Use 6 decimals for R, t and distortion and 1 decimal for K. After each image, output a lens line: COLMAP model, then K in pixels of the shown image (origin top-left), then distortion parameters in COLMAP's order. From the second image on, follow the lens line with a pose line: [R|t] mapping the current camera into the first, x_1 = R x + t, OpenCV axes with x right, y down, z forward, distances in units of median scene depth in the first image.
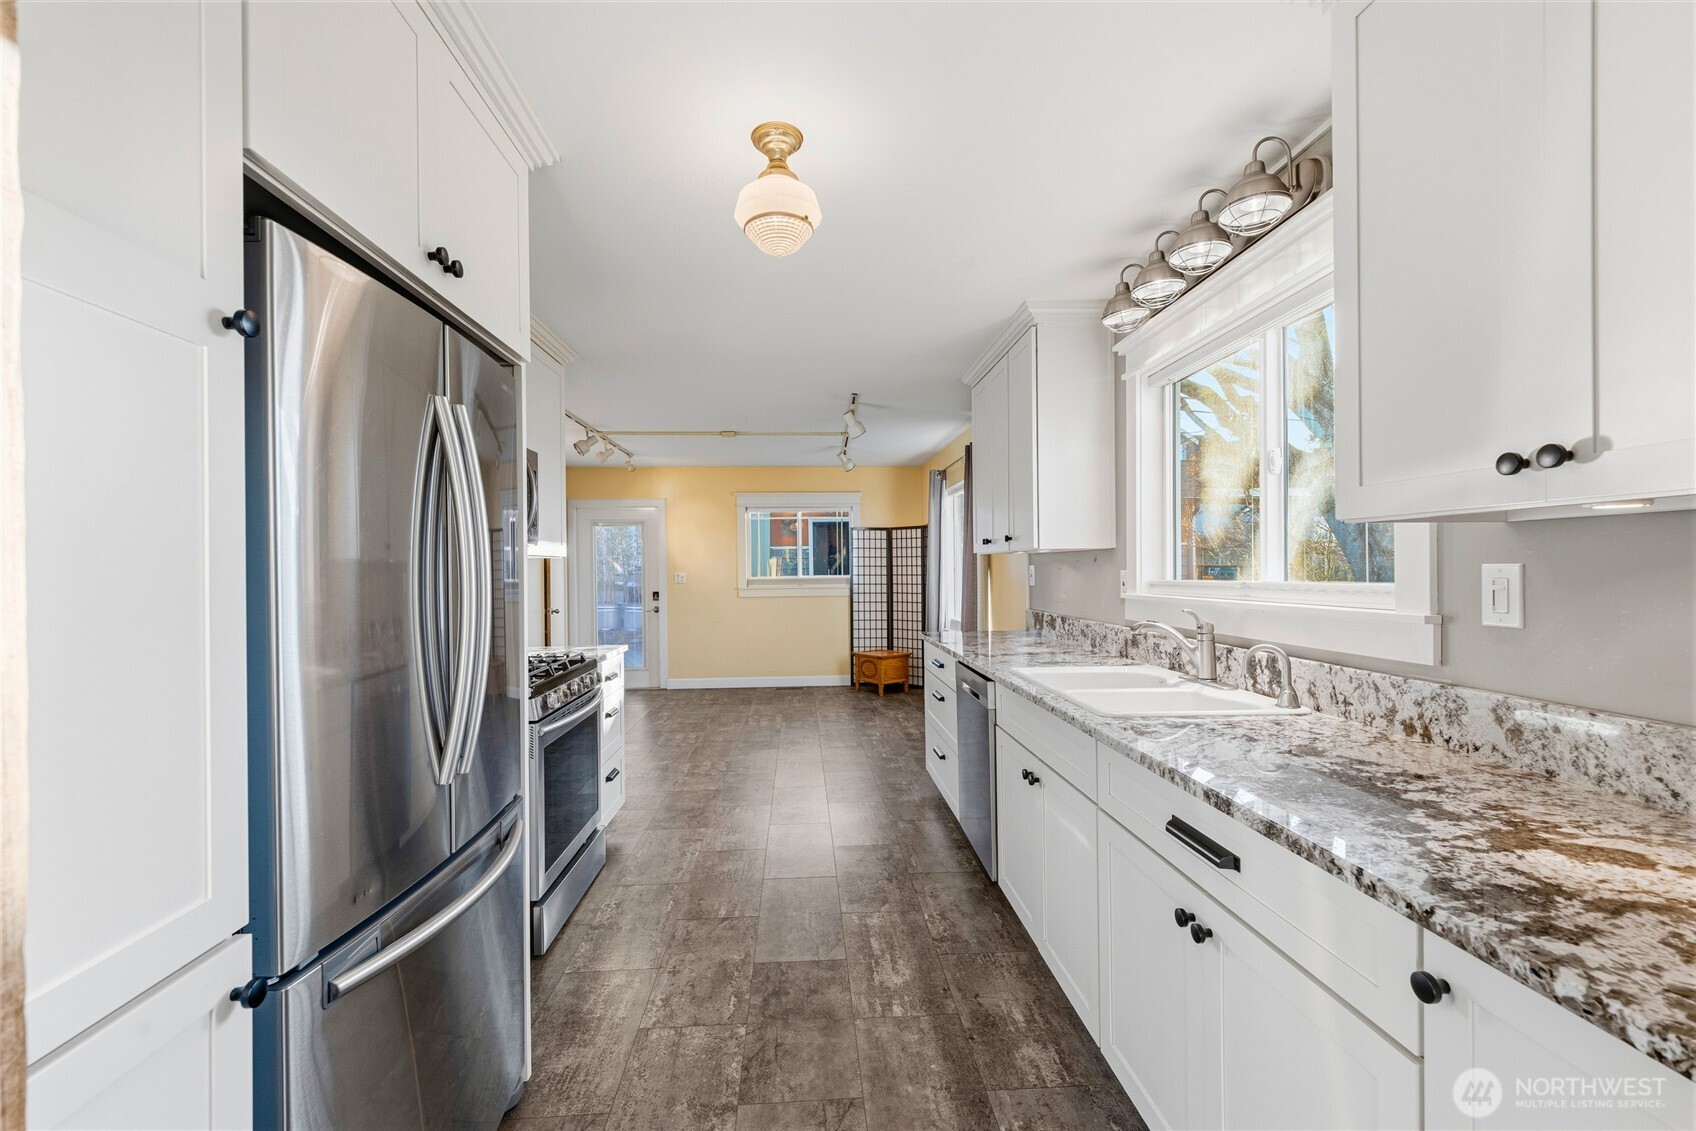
lens RADIAL K [[714.1, 0, 858.7], [0, 714.1, 585.8], [0, 0, 1]] dist [0.007067, -0.004517]
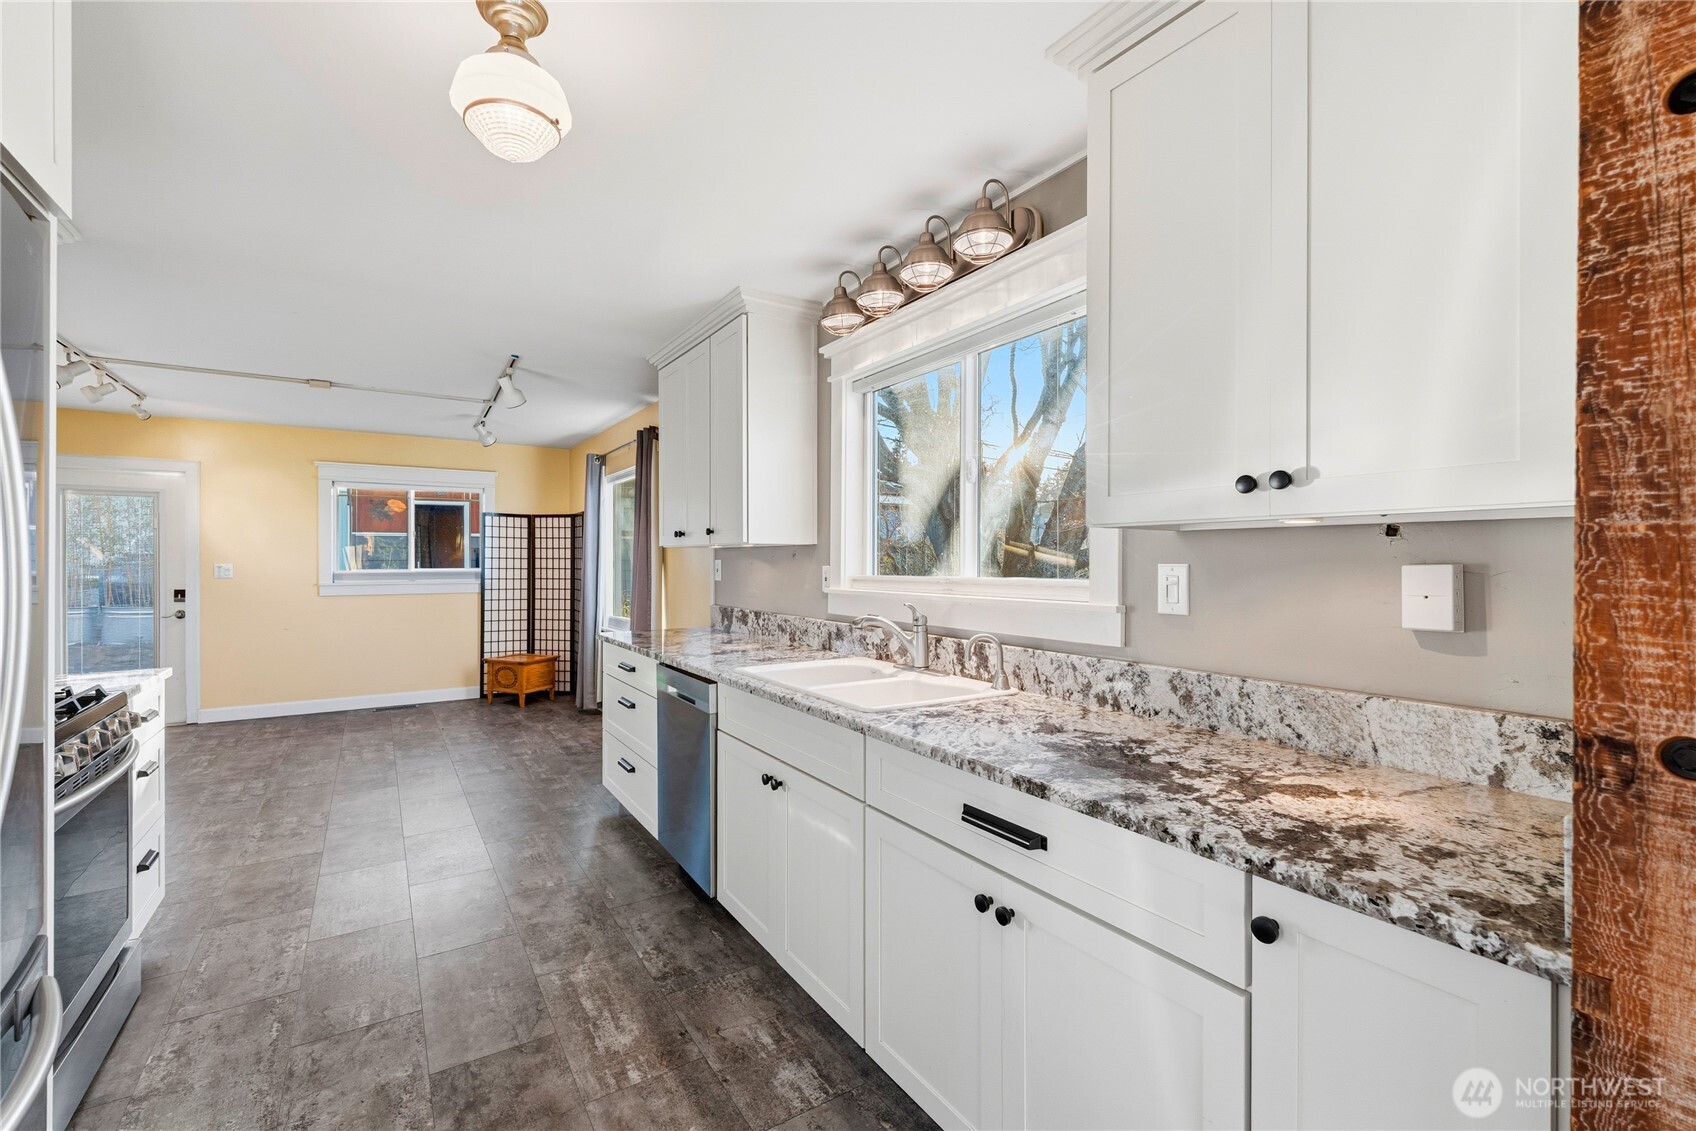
lens RADIAL K [[714.1, 0, 852.2], [0, 714.1, 574.0], [0, 0, 1]] dist [0.007067, -0.004517]
pose [[0.874613, 0.002505, 0.484816, -0.126011], [0.001603, 0.999966, -0.008059, -0.002459], [-0.484820, 0.007825, 0.874579, 0.107569]]
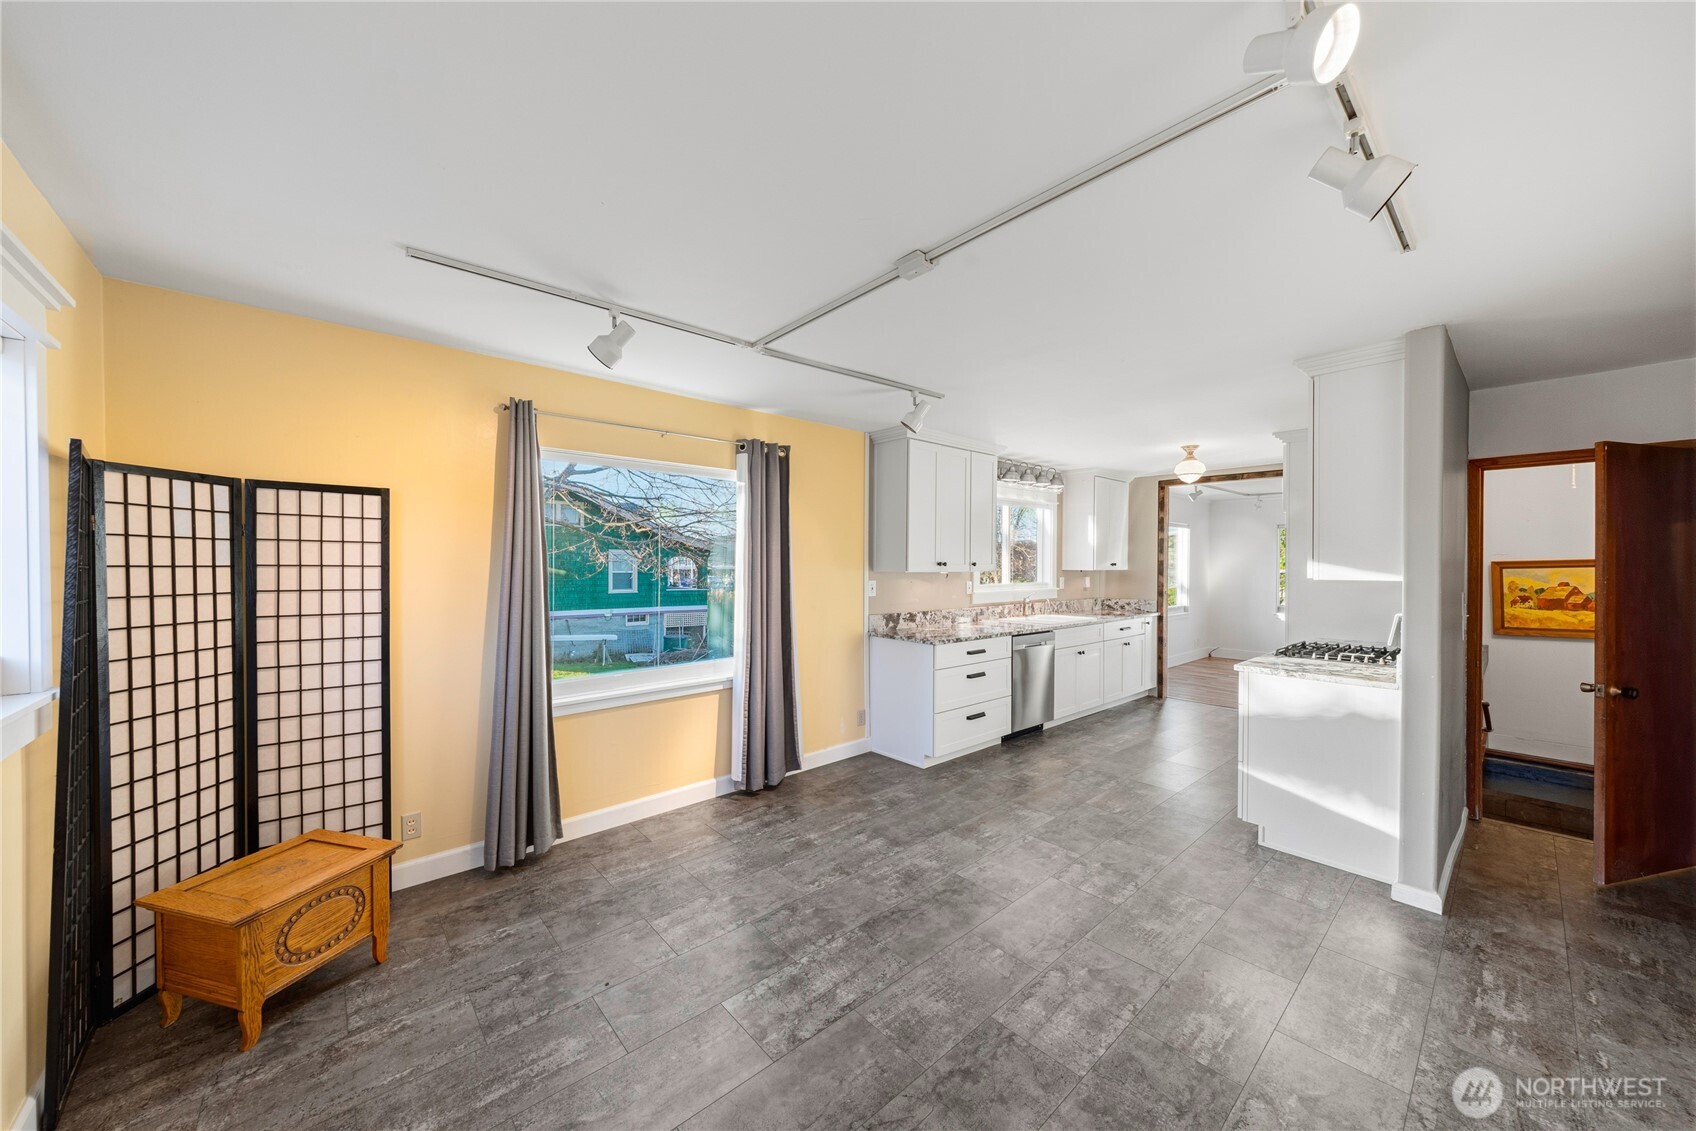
lens RADIAL K [[591.0, 0, 835.2], [0, 591.0, 568.6], [0, 0, 1]] dist [0.007273, -0.003623]
pose [[-0.590196, 0.003136, 0.807254, -1.088486], [0.024069, 0.999616, 0.013714, -0.125647], [-0.806901, 0.027524, -0.590045, 3.167816]]
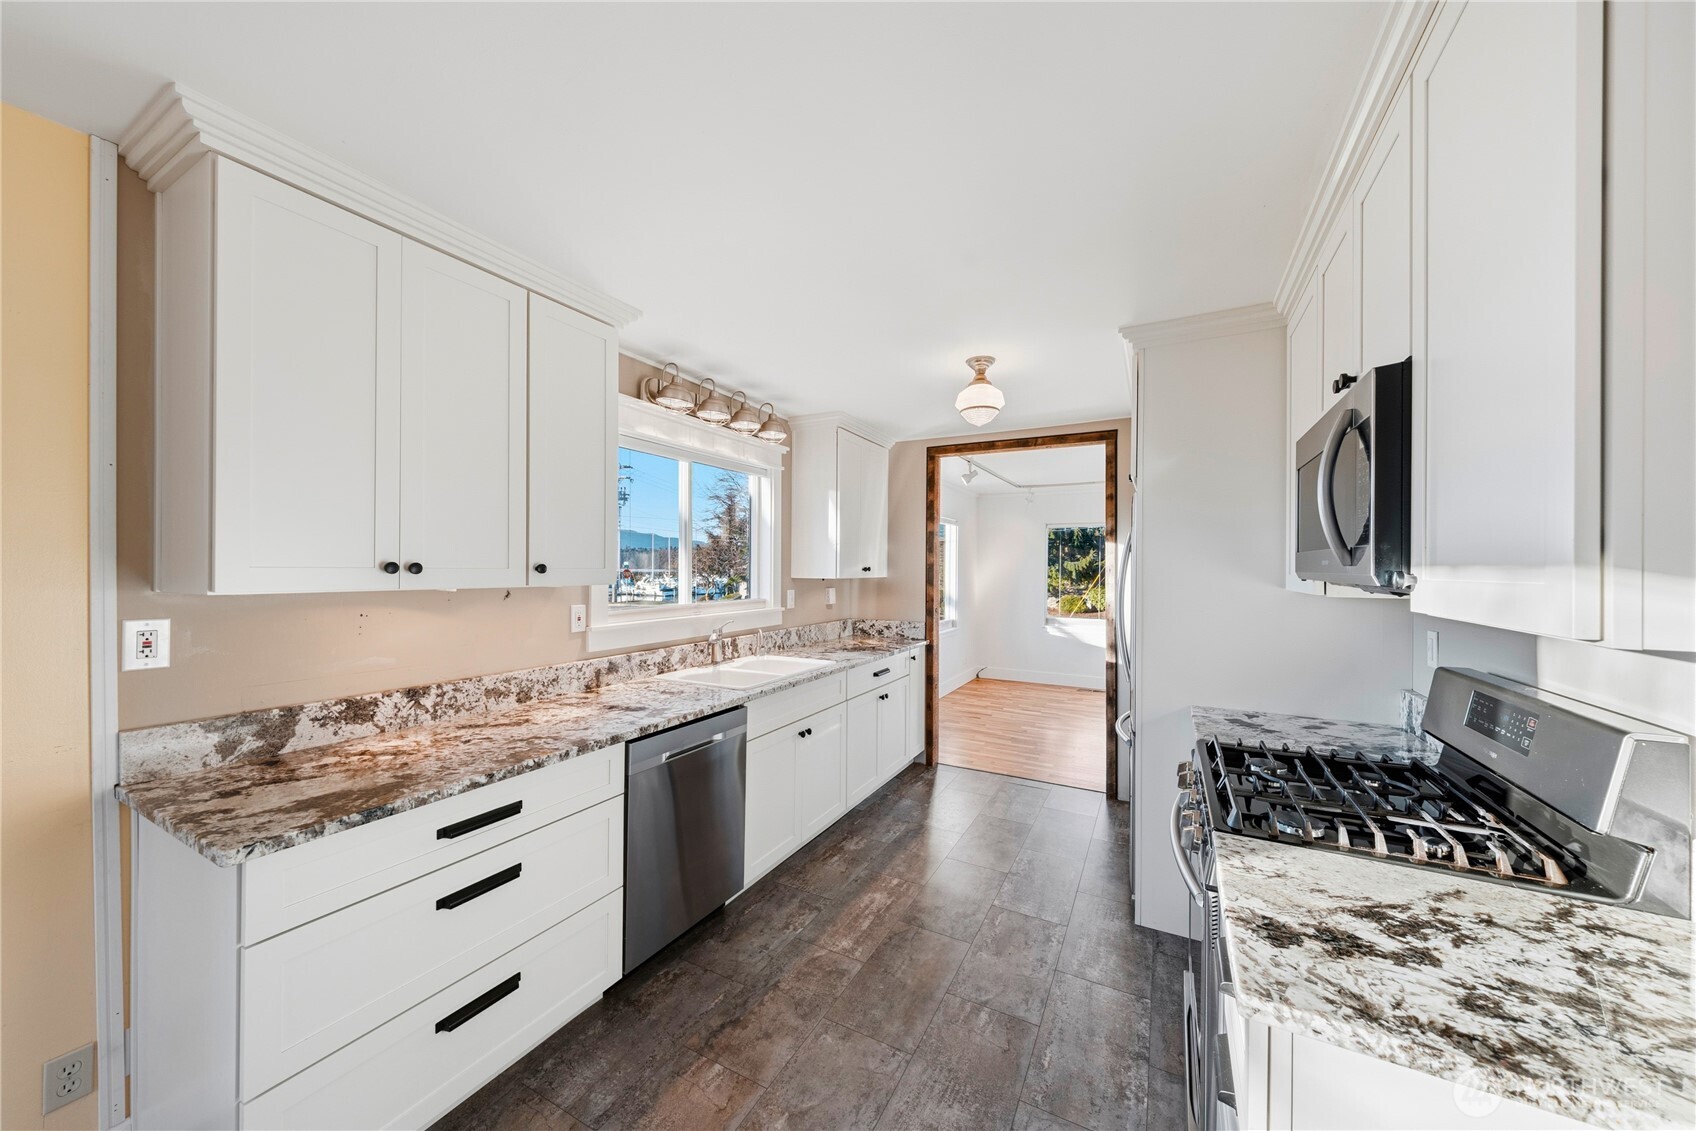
lens RADIAL K [[591.0, 0, 842.8], [0, 591.0, 567.5], [0, 0, 1]] dist [0.007273, -0.003623]
pose [[-0.841175, 0.007600, 0.540709, -0.521668], [0.017500, 0.999760, 0.013173, -0.106250], [-0.540479, 0.020543, -0.841107, 2.011736]]
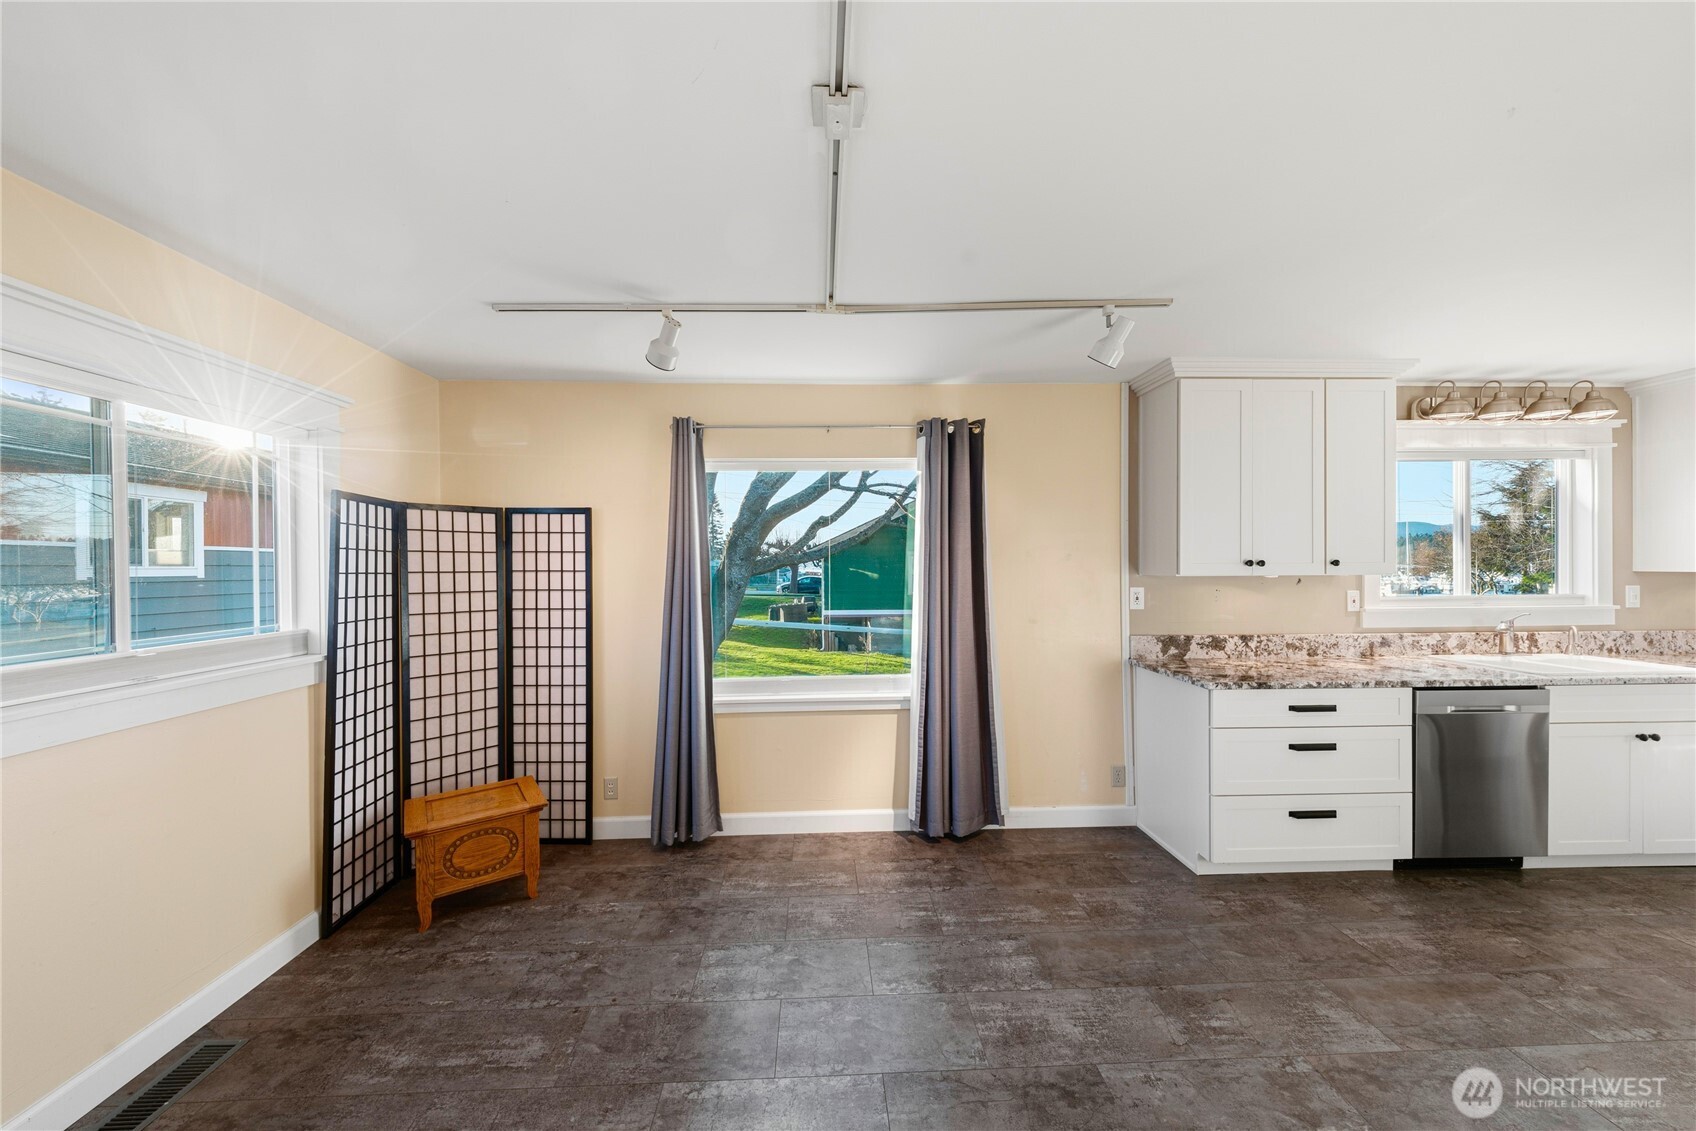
lens RADIAL K [[591.0, 0, 840.1], [0, 591.0, 568.0], [0, 0, 1]] dist [0.007273, -0.003623]
pose [[0.046102, 0.006681, 0.998914, -1.021177], [0.031075, 0.999484, -0.008119, -0.113142], [-0.998453, 0.031416, 0.045870, 2.540315]]
